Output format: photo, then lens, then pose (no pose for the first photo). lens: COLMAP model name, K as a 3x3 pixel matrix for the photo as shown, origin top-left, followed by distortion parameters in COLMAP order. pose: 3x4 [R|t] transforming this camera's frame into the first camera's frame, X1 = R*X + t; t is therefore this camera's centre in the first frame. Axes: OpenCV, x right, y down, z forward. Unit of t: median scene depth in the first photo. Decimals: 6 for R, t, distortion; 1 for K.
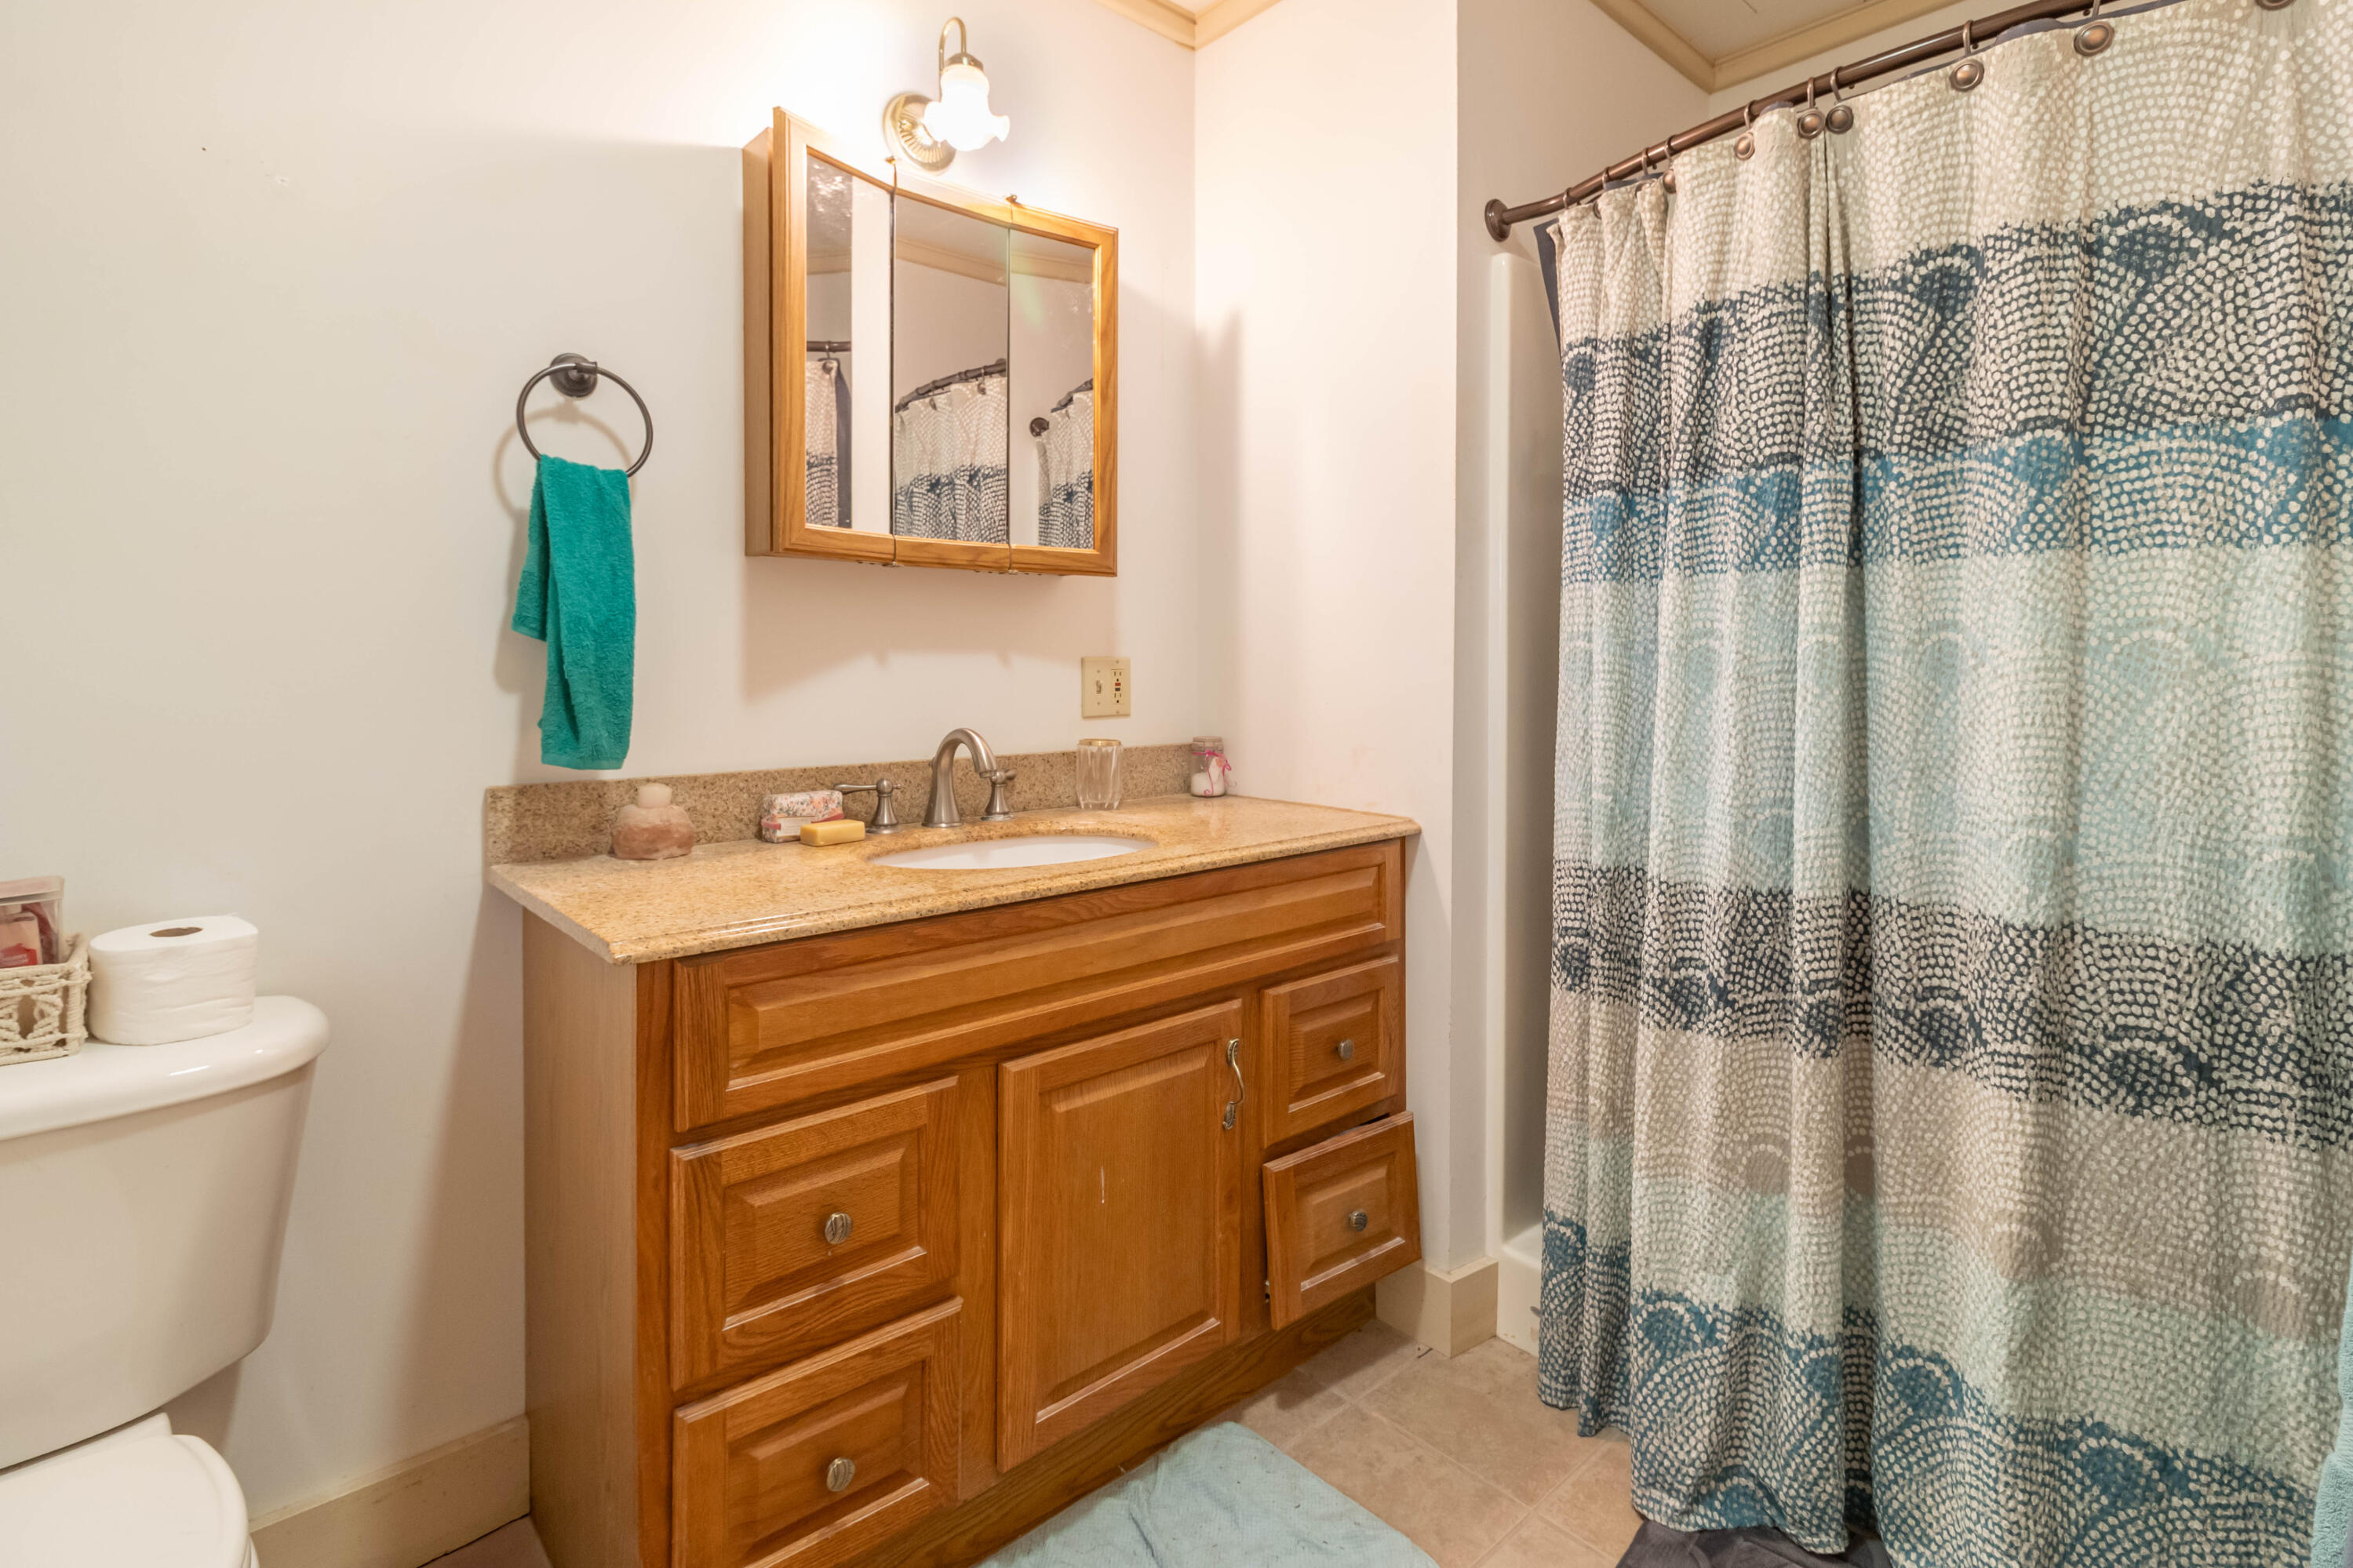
lens RADIAL K [[1083.7, 0, 1174.8], [0, 1083.7, 724.8], [0, 0, 1]] dist [0.003539, 0.000178]
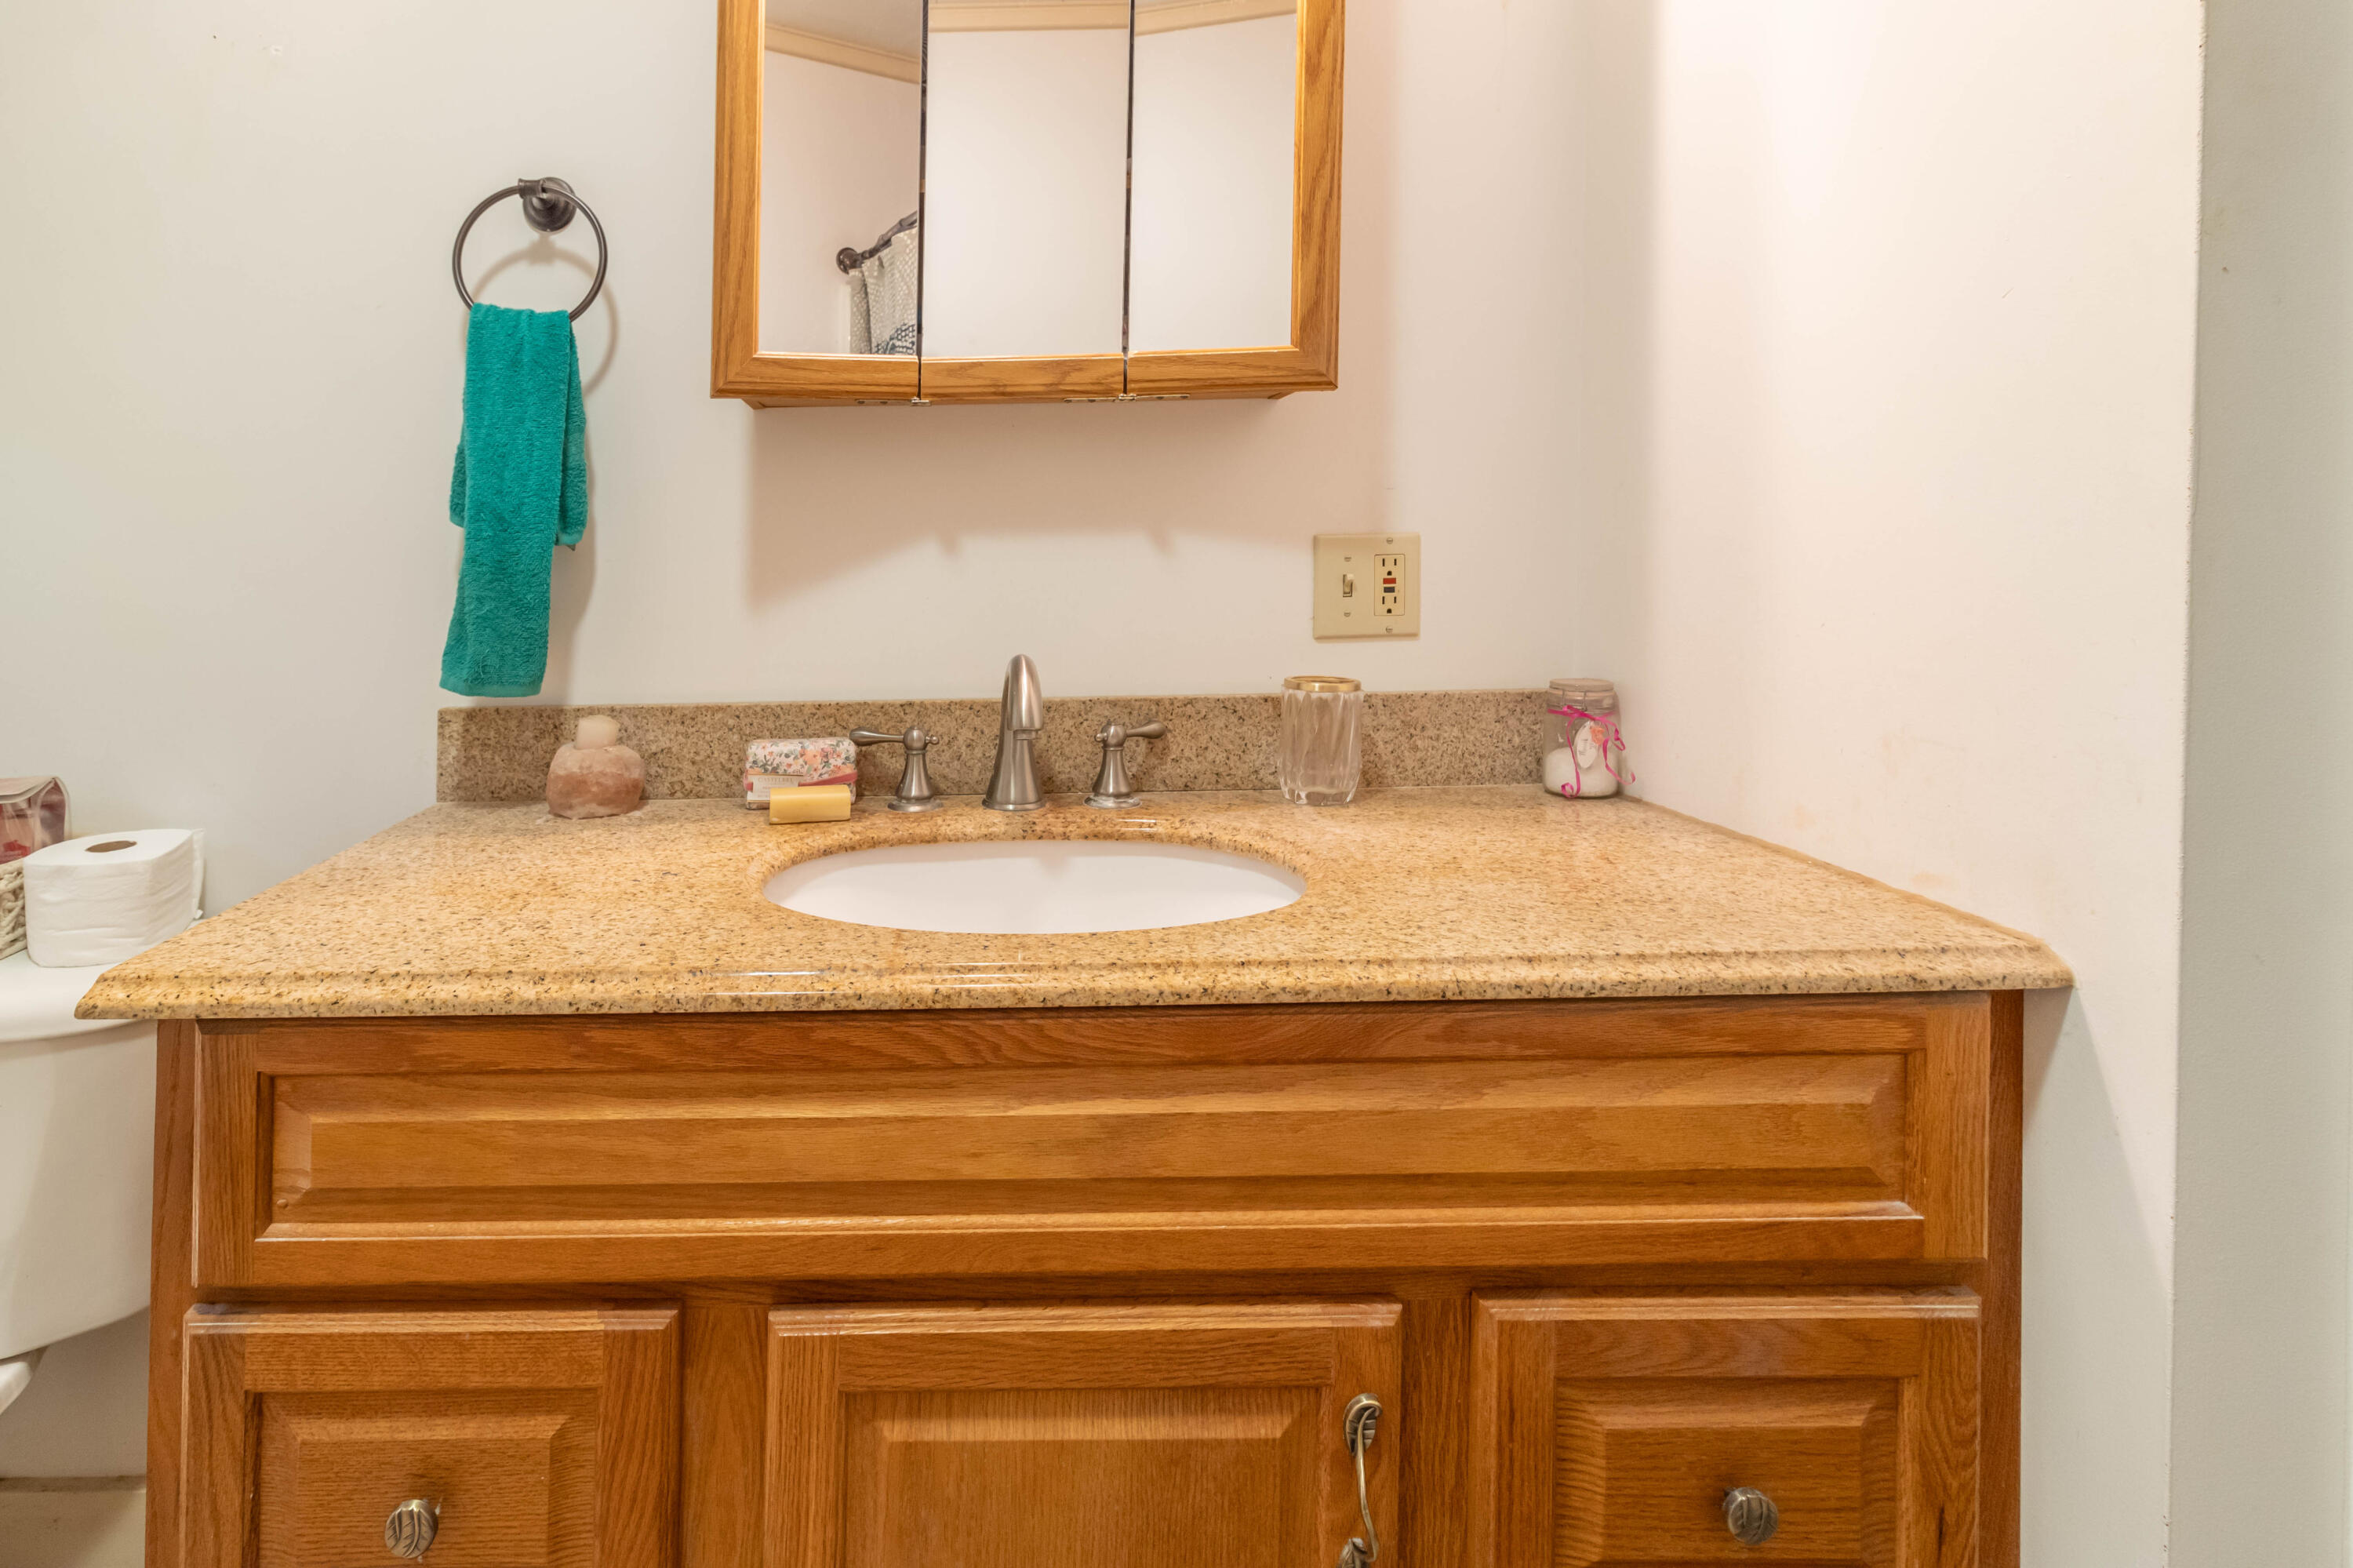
lens RADIAL K [[1038.9, 0, 1175.0], [0, 1038.9, 589.7], [0, 0, 1]] dist [0.002808, 0.000199]
pose [[0.754155, 0.008919, -0.656636, 0.261757], [-0.018603, 0.999797, -0.007785, -0.031099], [0.656433, 0.018086, 0.754168, 0.608223]]
